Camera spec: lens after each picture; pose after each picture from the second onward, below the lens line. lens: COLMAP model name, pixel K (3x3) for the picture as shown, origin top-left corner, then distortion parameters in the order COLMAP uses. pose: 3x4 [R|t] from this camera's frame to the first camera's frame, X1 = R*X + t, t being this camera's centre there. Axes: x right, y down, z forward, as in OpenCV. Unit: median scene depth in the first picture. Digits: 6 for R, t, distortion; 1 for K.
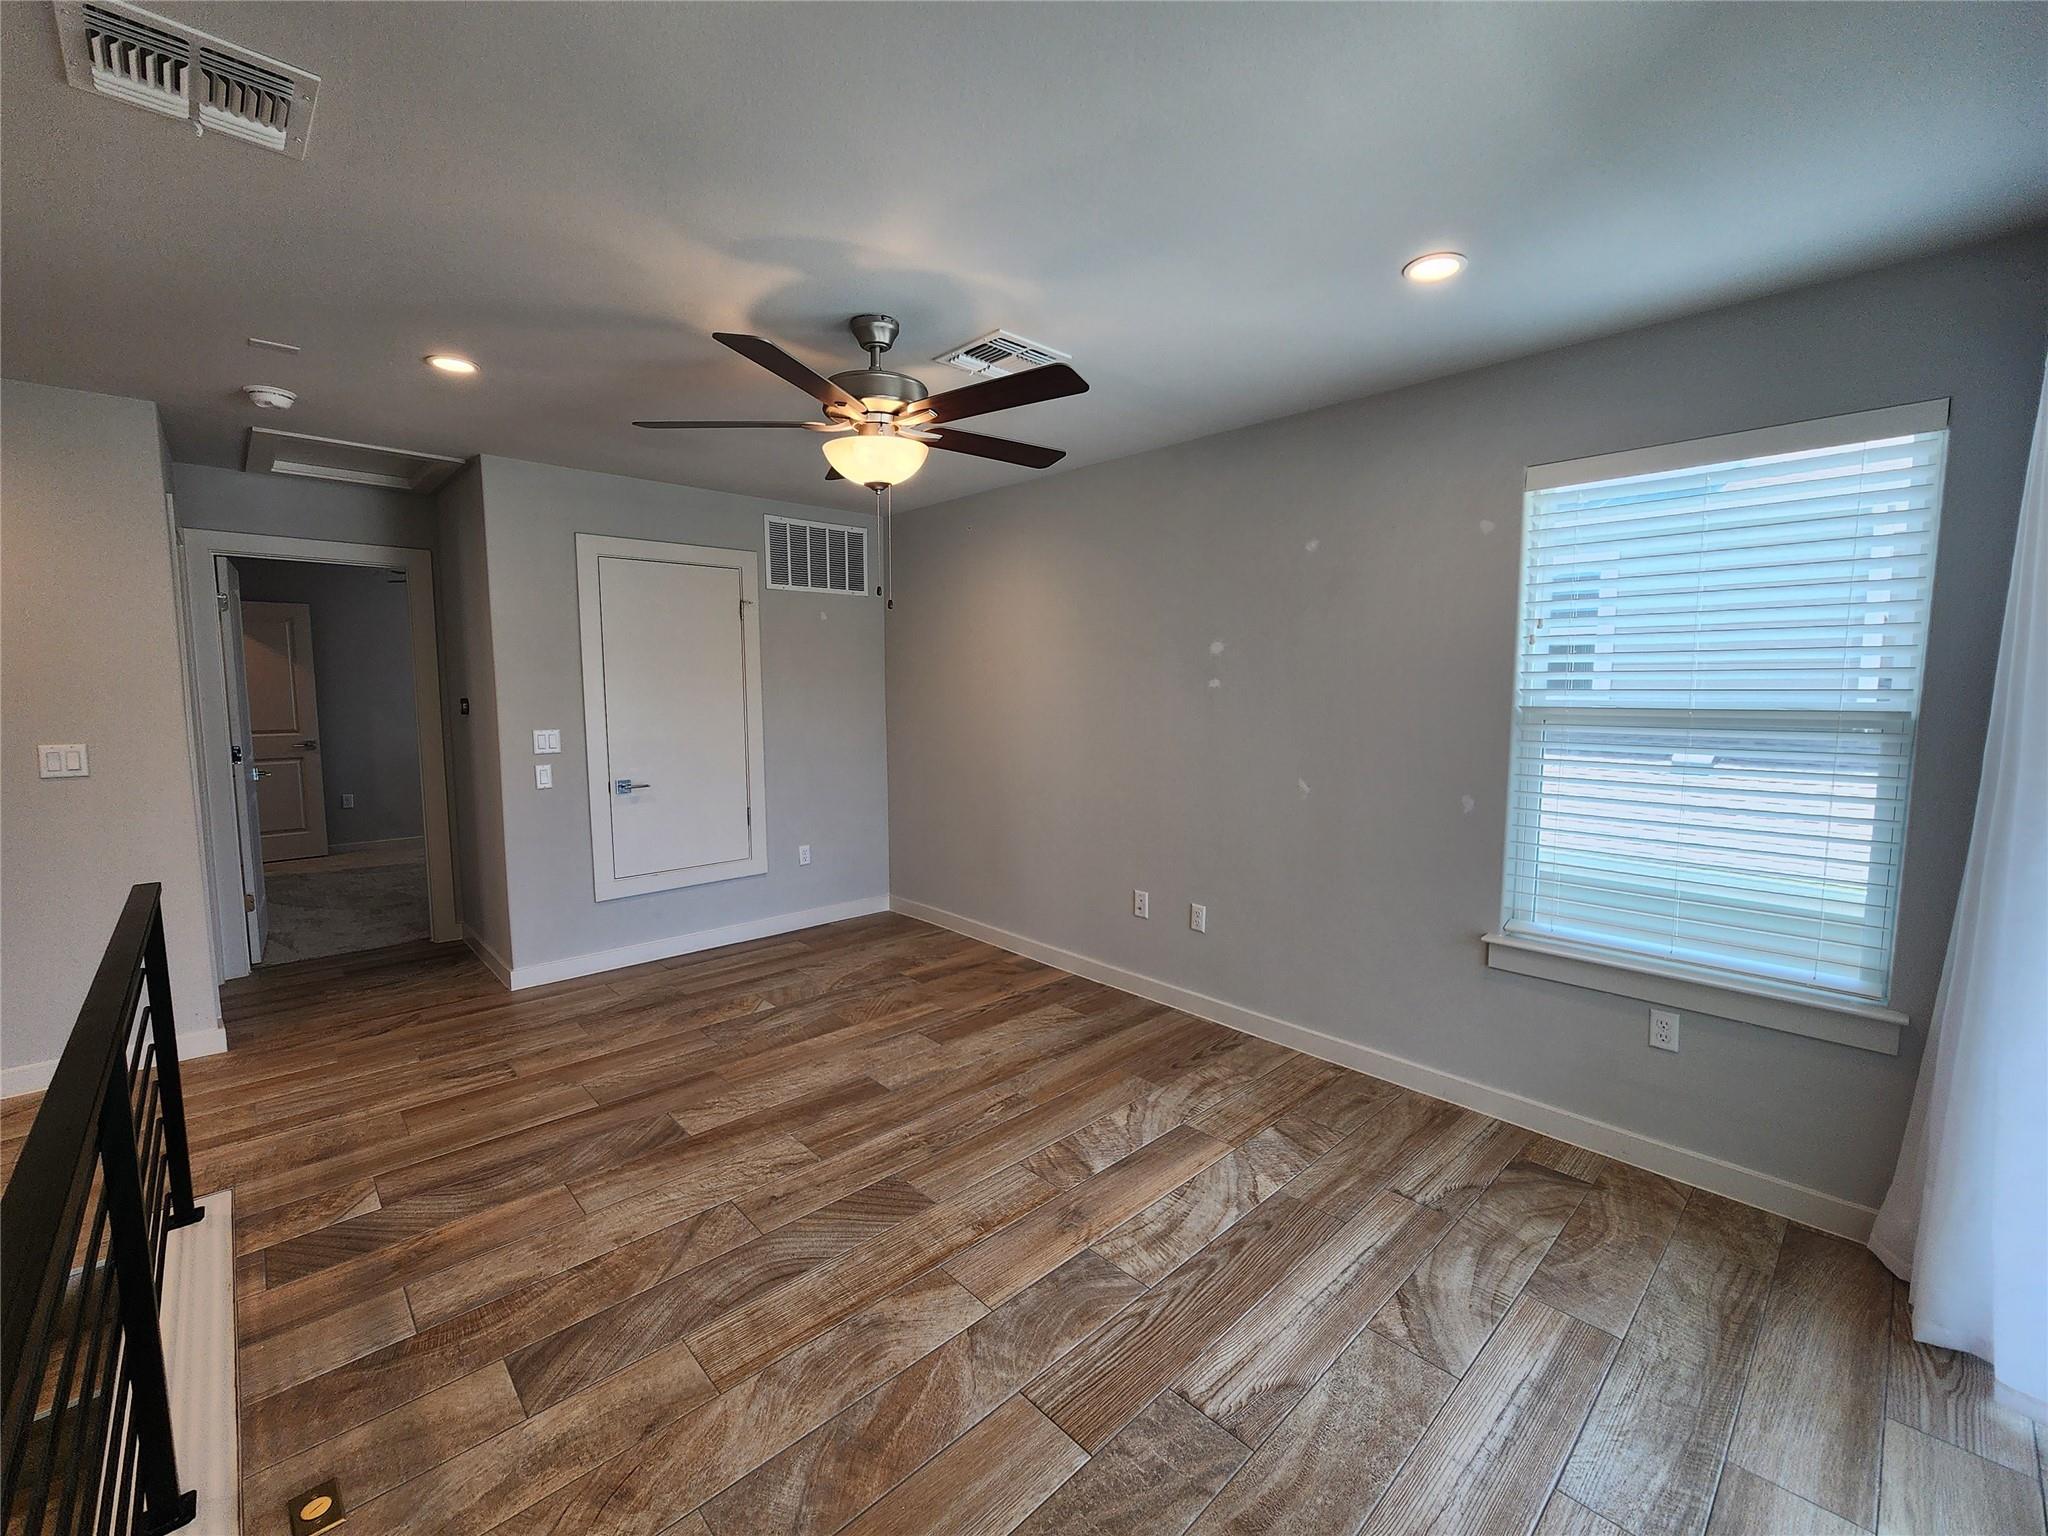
lens RADIAL K [[841.4, 0, 1021.3], [0, 841.4, 762.0], [0, 0, 1]] dist [-0.001601, -0.001129]
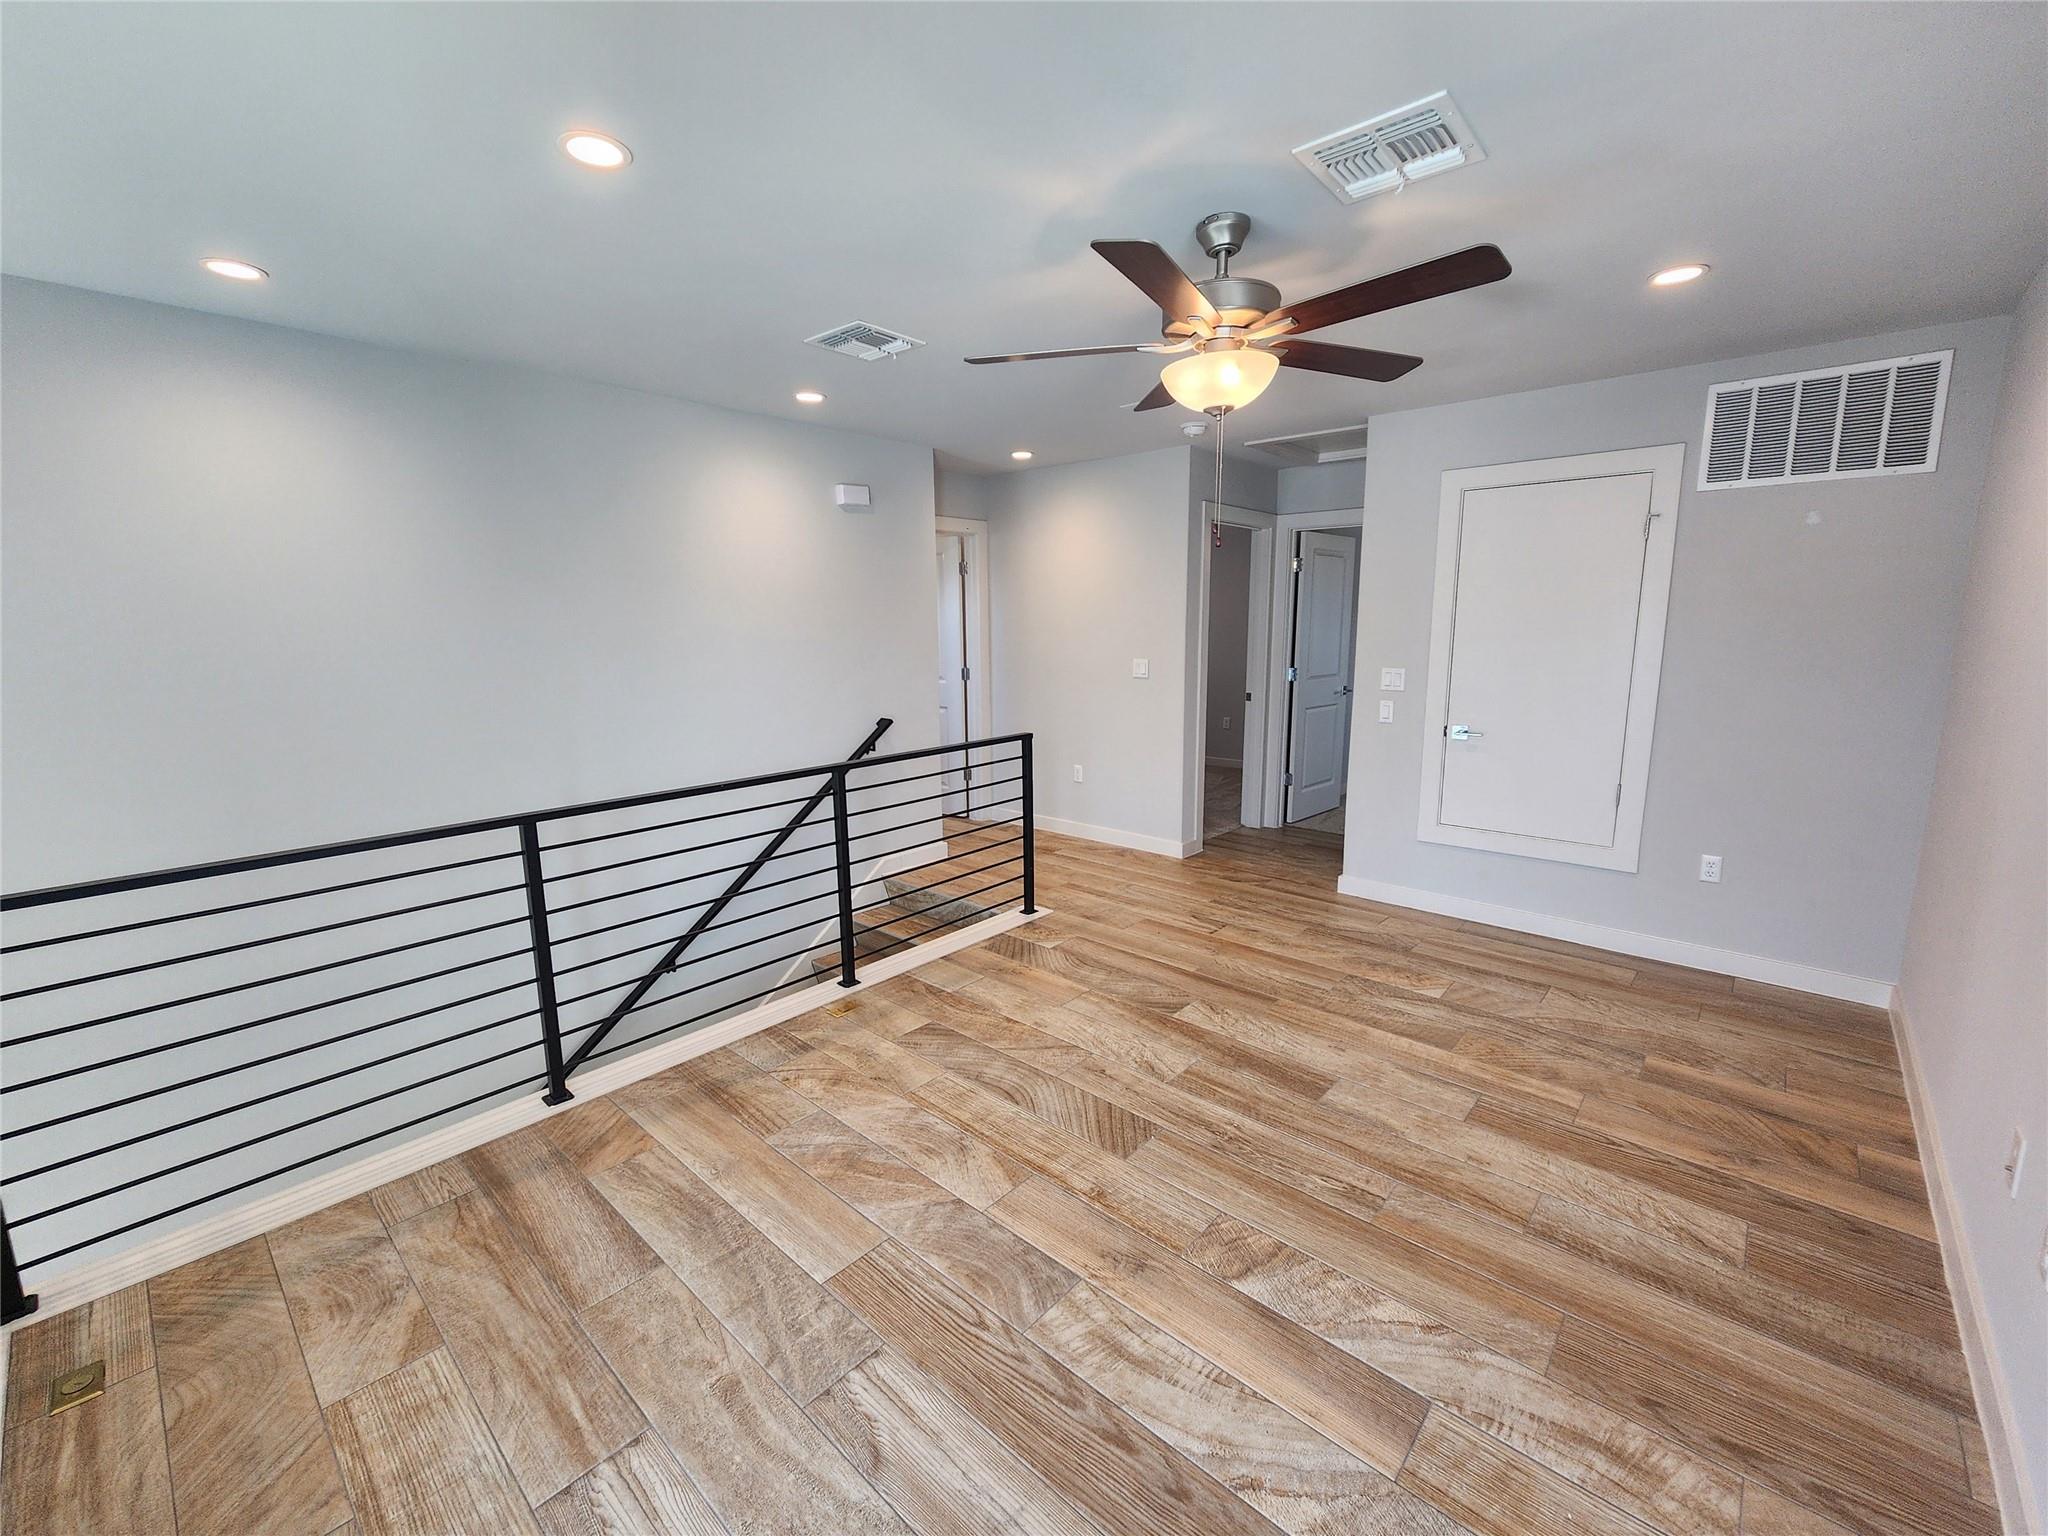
lens RADIAL K [[841.4, 0, 1027.5], [0, 841.4, 761.1], [0, 0, 1]] dist [-0.001601, -0.001129]
pose [[0.088150, 0.162295, -0.982797, 0.631391], [-0.086169, 0.984182, 0.154795, -0.065144], [0.992373, 0.071042, 0.100741, 0.603647]]
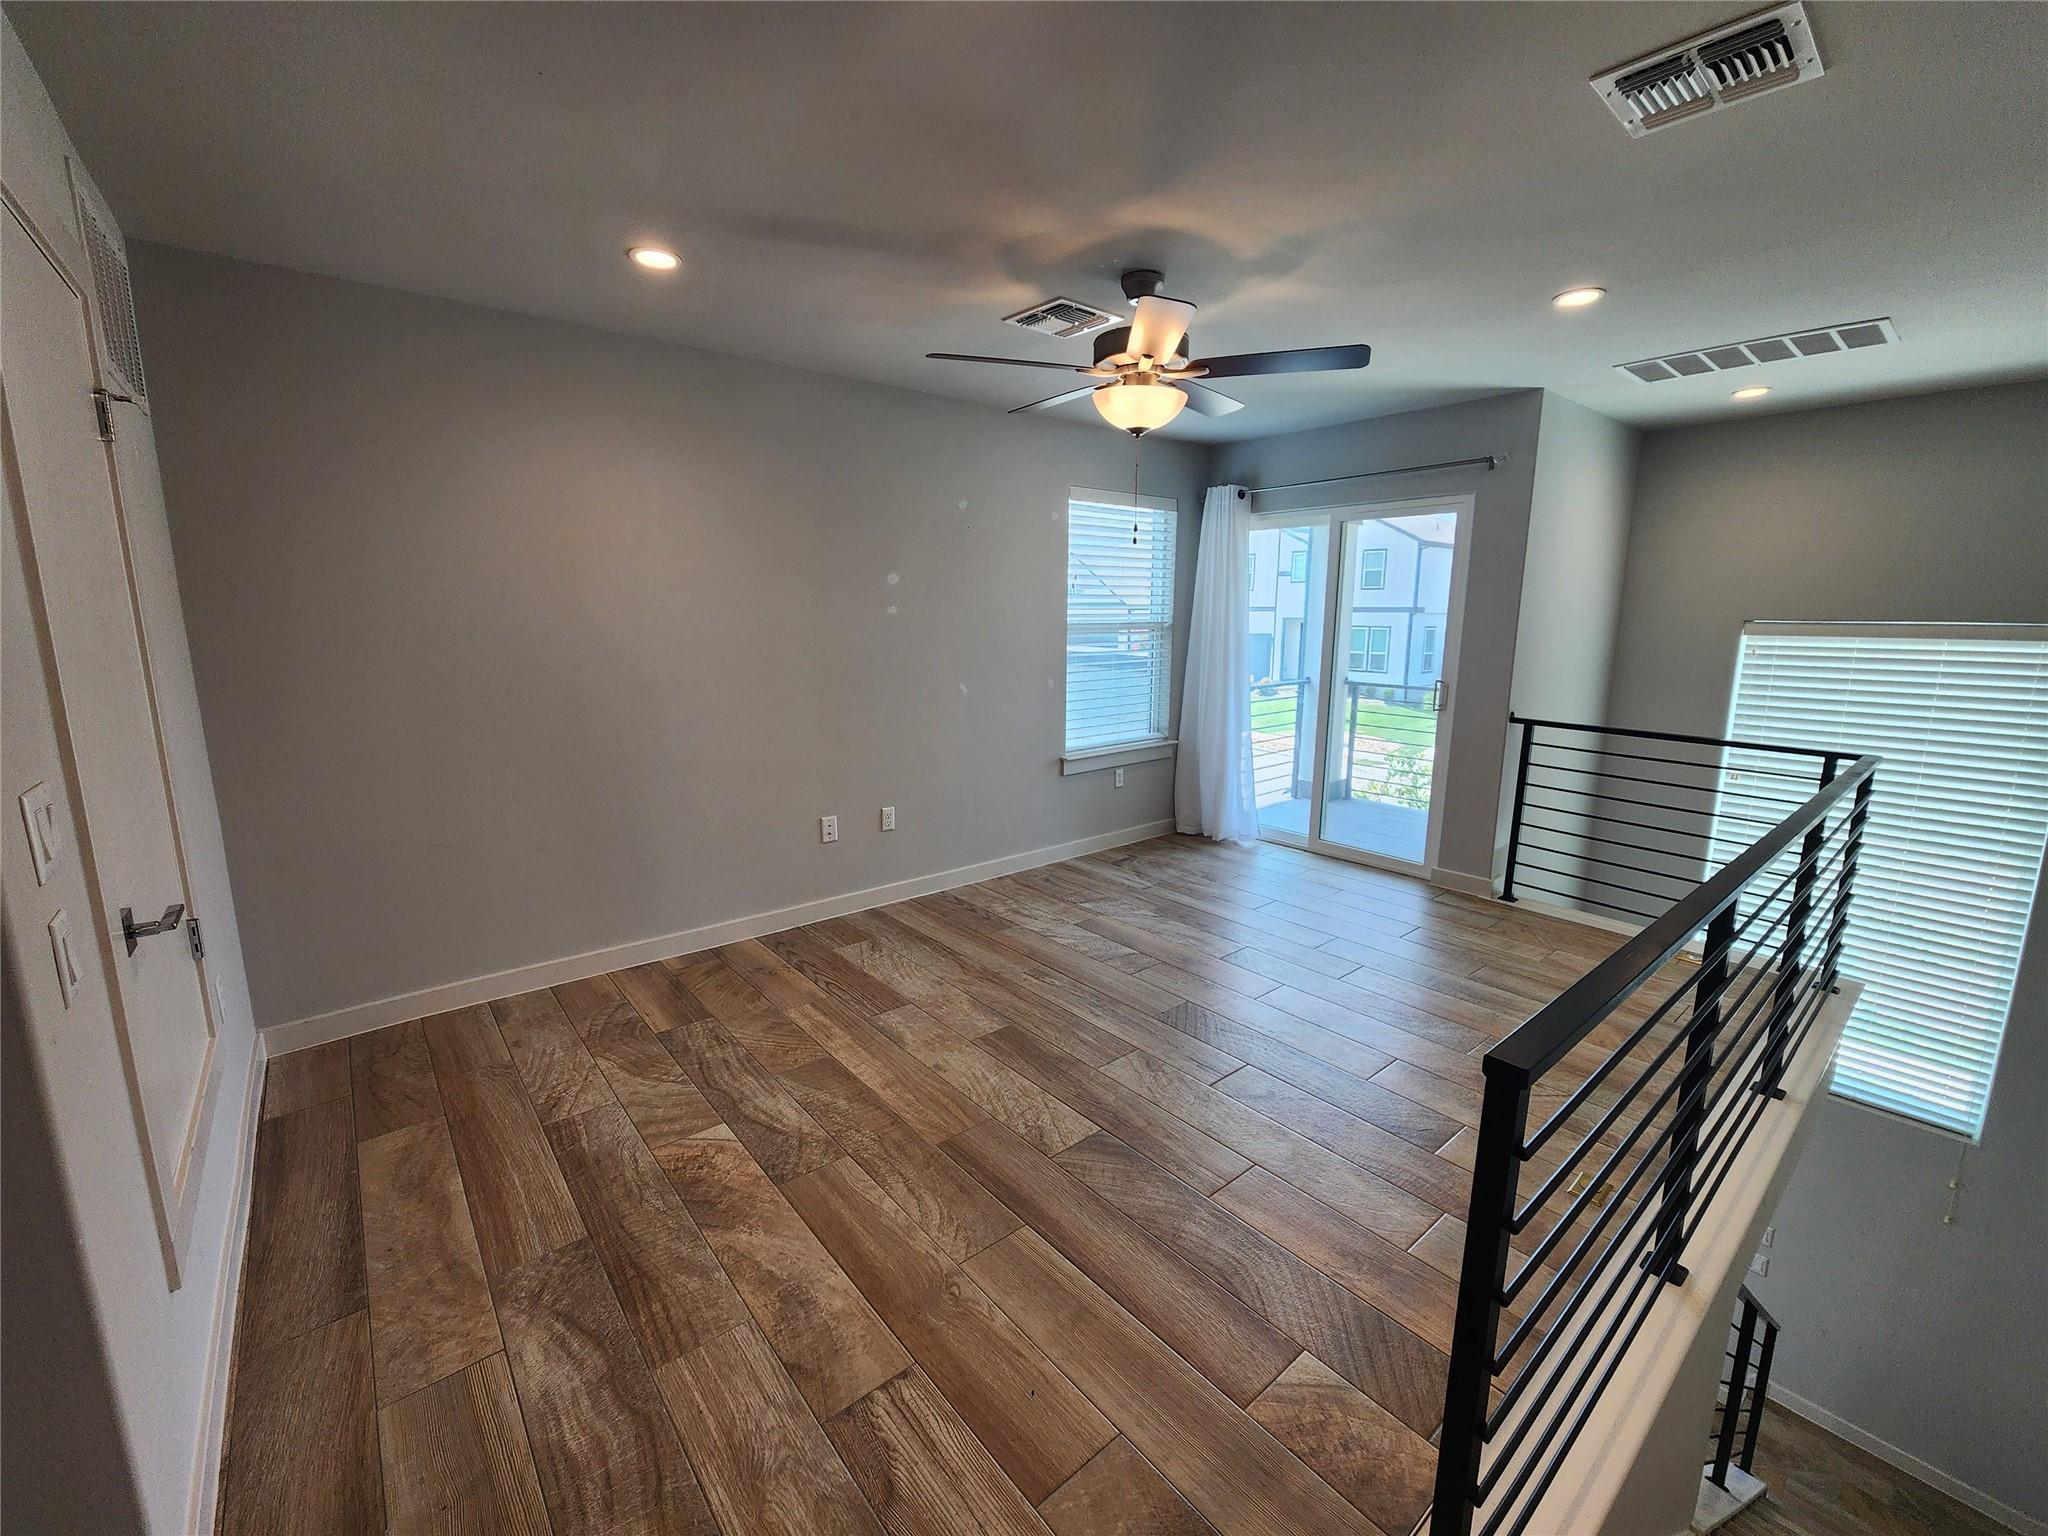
lens RADIAL K [[841.4, 0, 1025.1], [0, 841.4, 761.1], [0, 0, 1]] dist [-0.001601, -0.001129]
pose [[0.059710, -0.178147, 0.982191, -1.102509], [0.090174, 0.980886, 0.172428, -0.088300], [-0.994134, 0.078273, 0.074633, 0.904816]]
